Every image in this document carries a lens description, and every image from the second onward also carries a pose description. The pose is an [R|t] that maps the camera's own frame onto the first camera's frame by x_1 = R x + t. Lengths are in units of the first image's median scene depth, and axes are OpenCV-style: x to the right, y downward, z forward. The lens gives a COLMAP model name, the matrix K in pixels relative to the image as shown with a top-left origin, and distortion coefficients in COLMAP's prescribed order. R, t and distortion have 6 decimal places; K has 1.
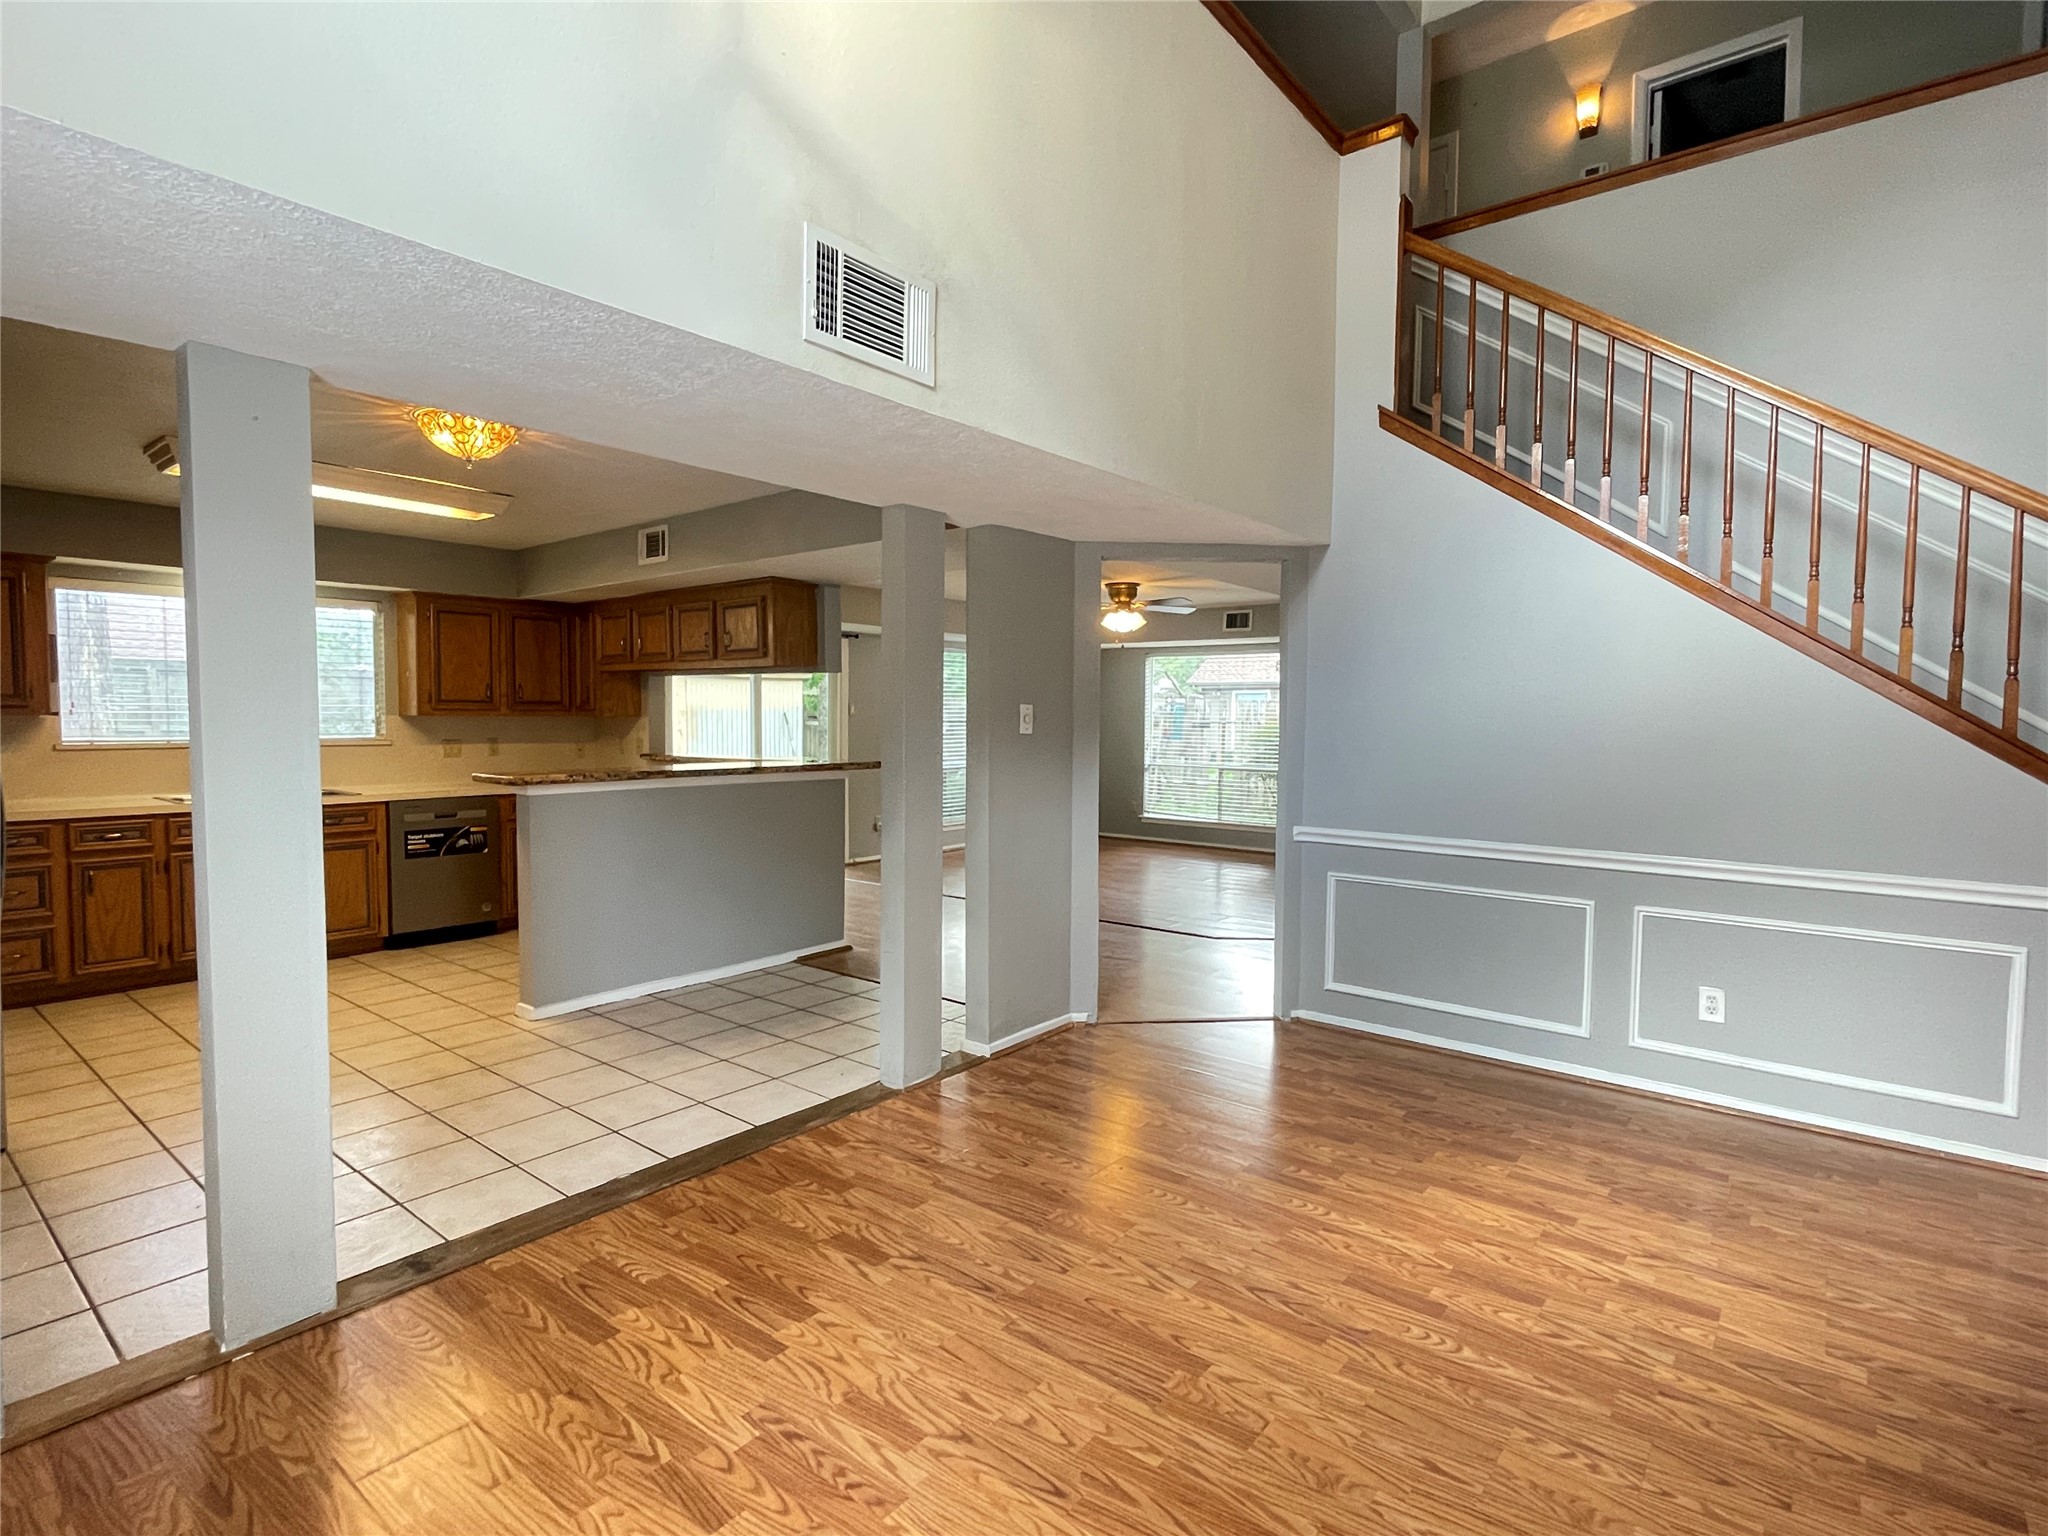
lens RADIAL K [[1005.8, 0, 1017.3], [0, 1005.8, 771.3], [0, 0, 1]] dist [-0.002480, -0.000722]
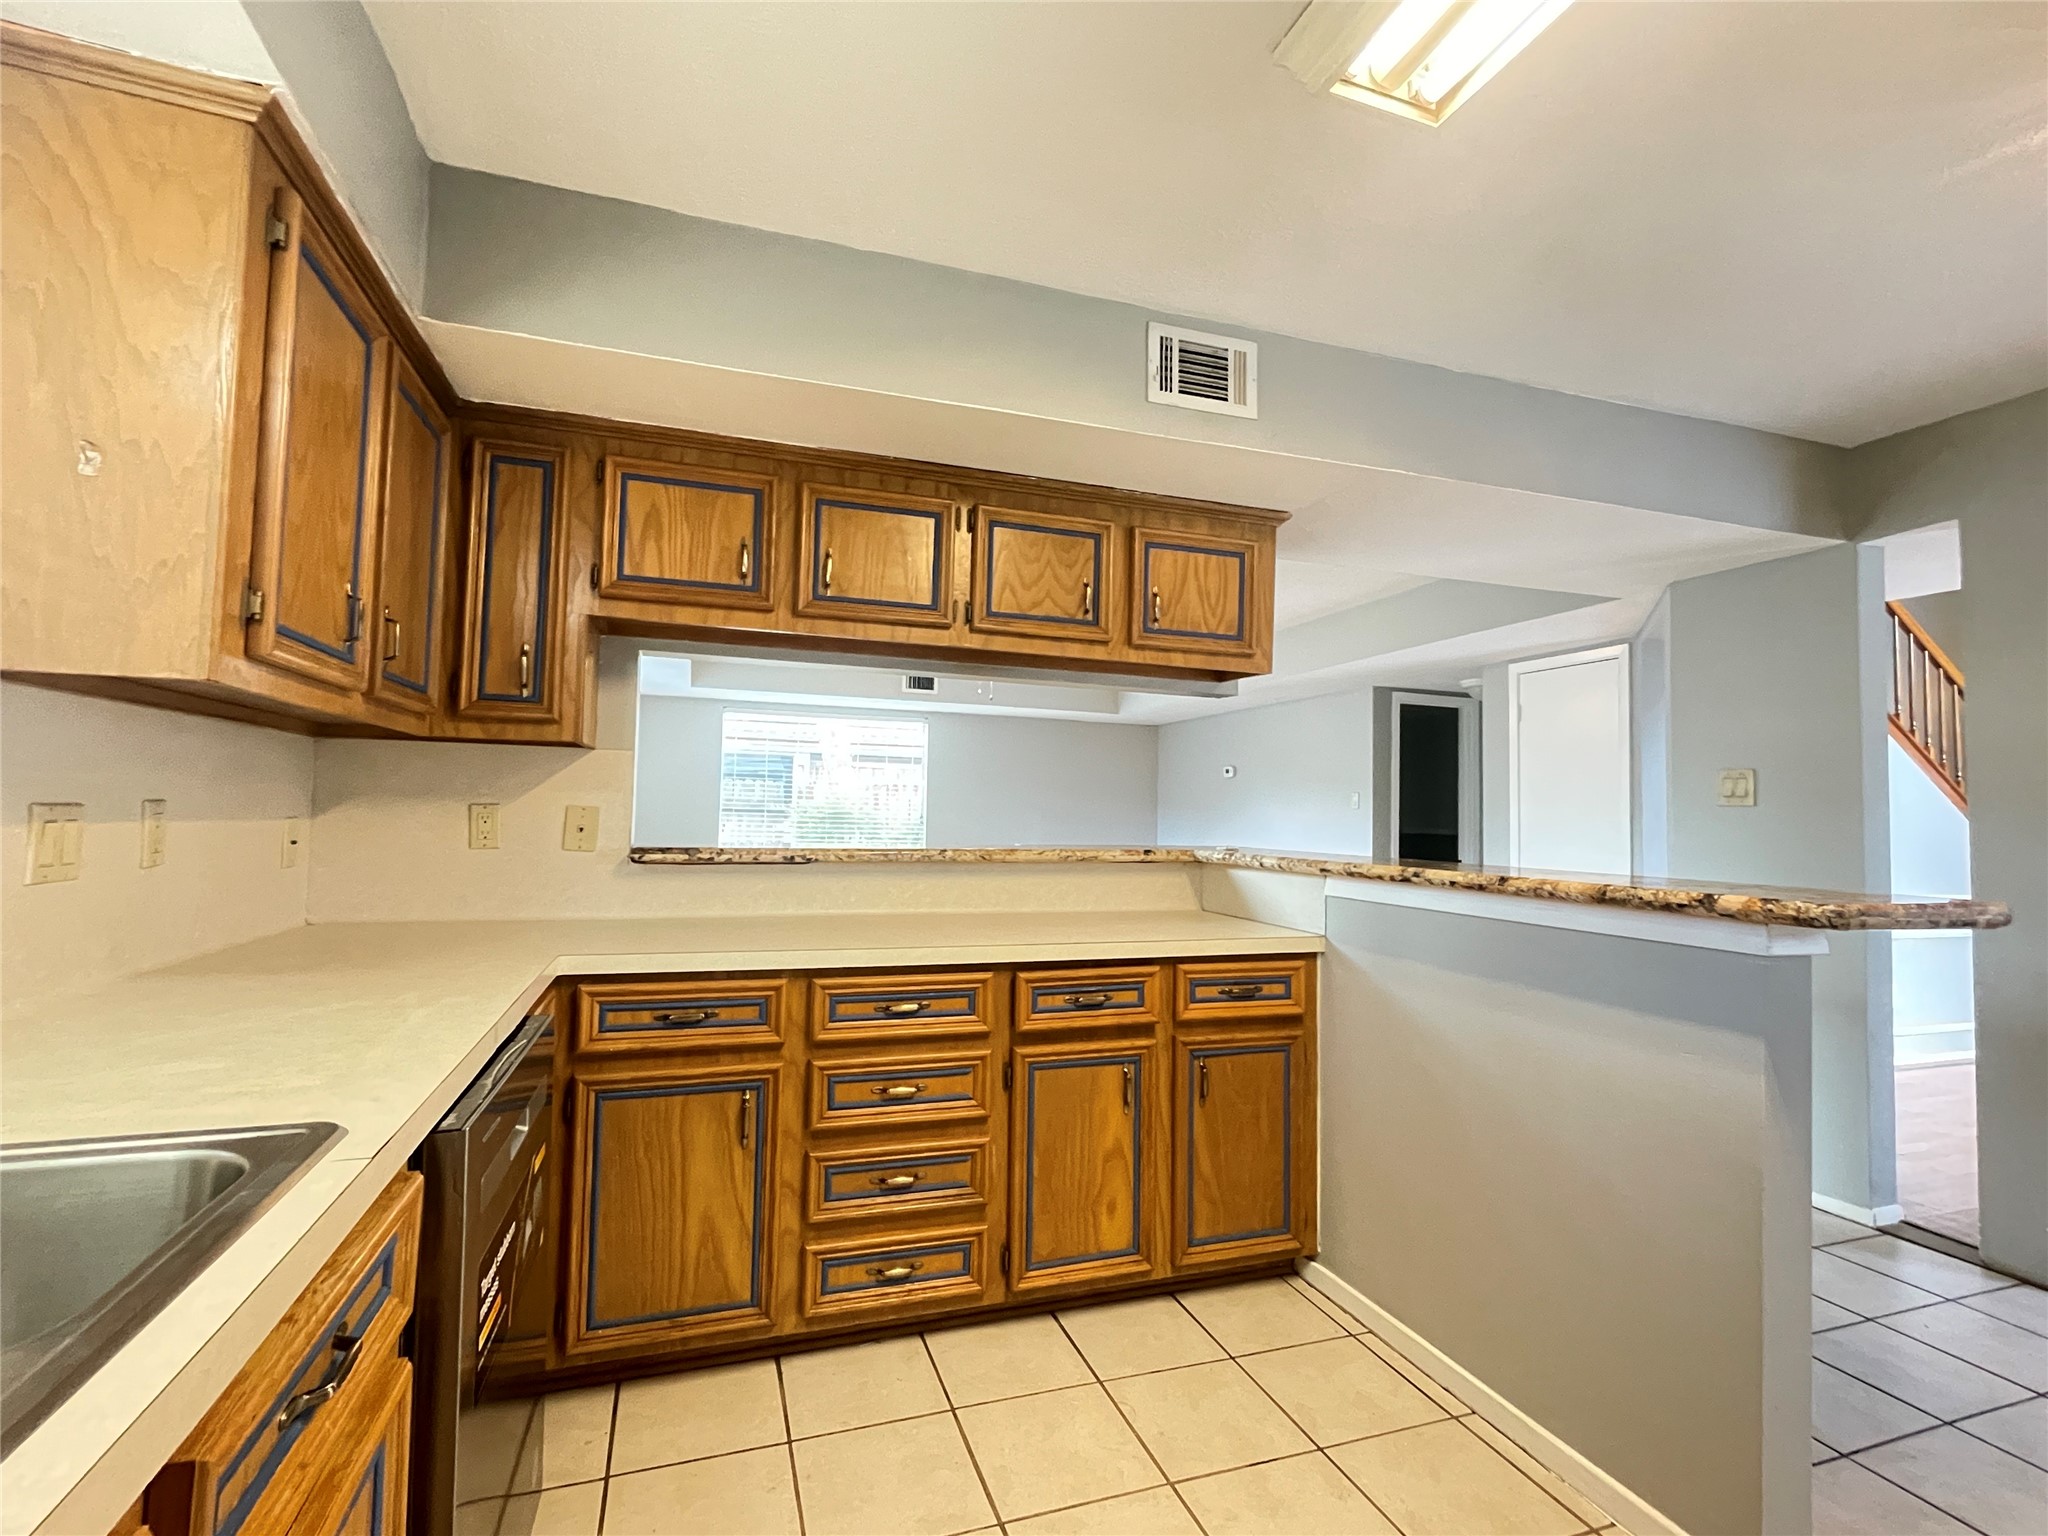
lens RADIAL K [[954.8, 0, 1026.3], [0, 954.8, 768.0], [0, 0, 1]] dist [-0.001600, -0.000040]
pose [[0.531397, 0.045492, 0.845900, -0.693798], [0.028036, 0.997066, -0.071234, -0.019902], [-0.846659, 0.061570, 0.528562, 0.784387]]
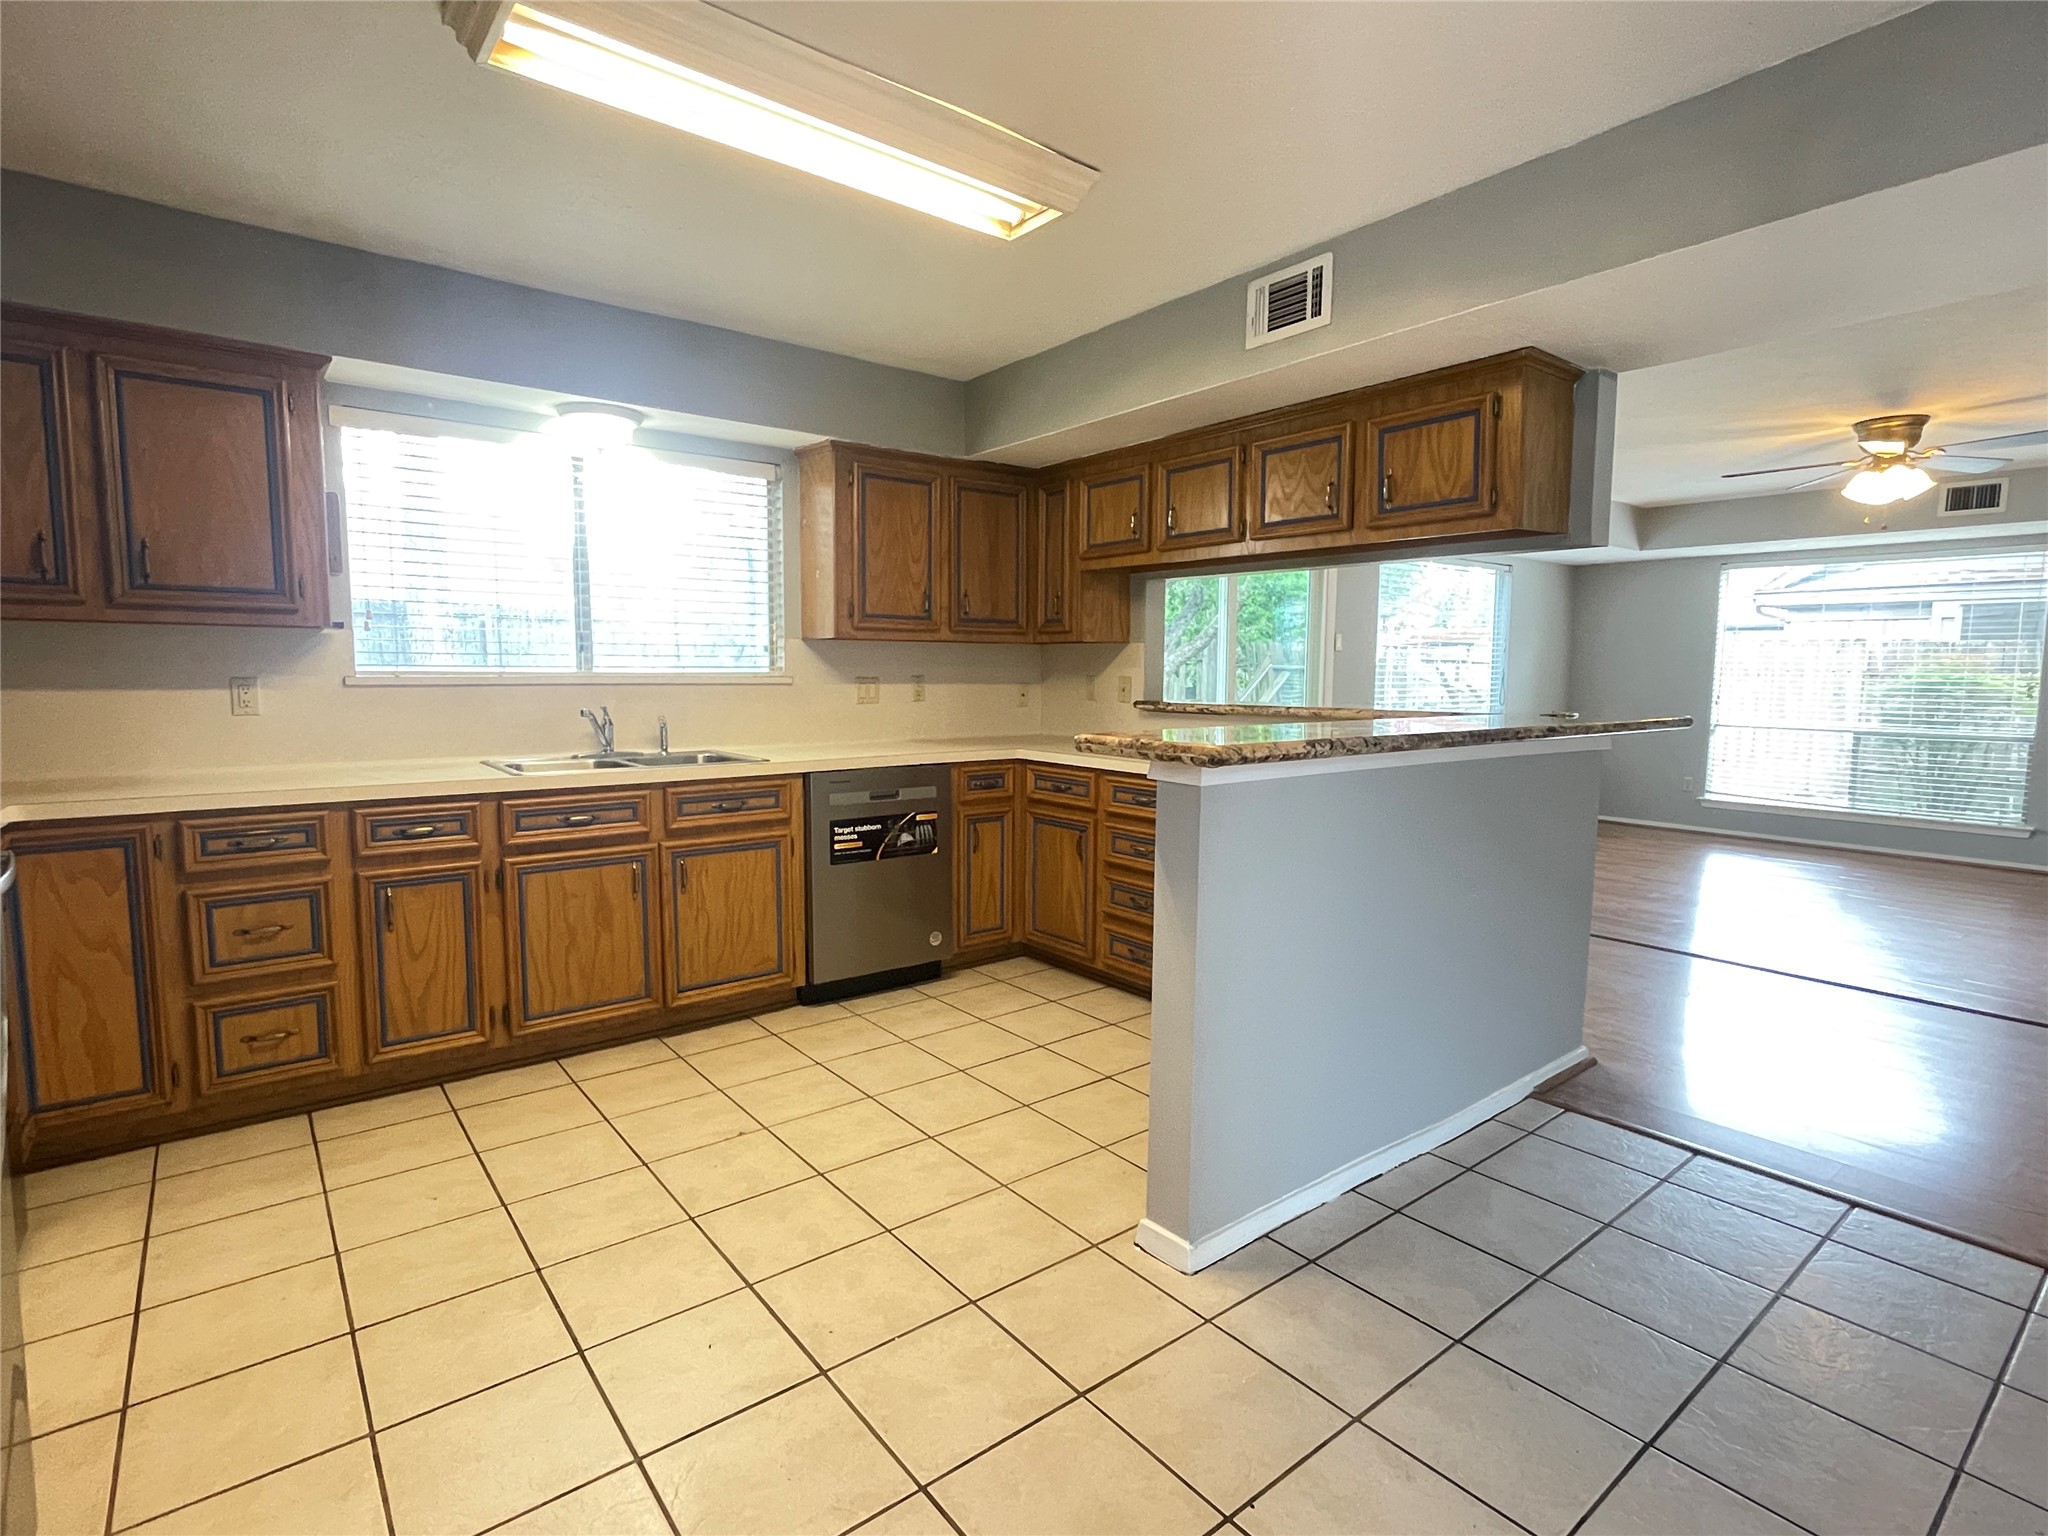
lens RADIAL K [[1005.8, 0, 1027.1], [0, 1005.8, 766.9], [0, 0, 1]] dist [-0.002480, -0.000722]
pose [[0.975681, 0.020594, -0.218228, -0.345158], [-0.011854, 0.999077, 0.041286, -0.000926], [0.218877, -0.037695, 0.975024, 0.408314]]
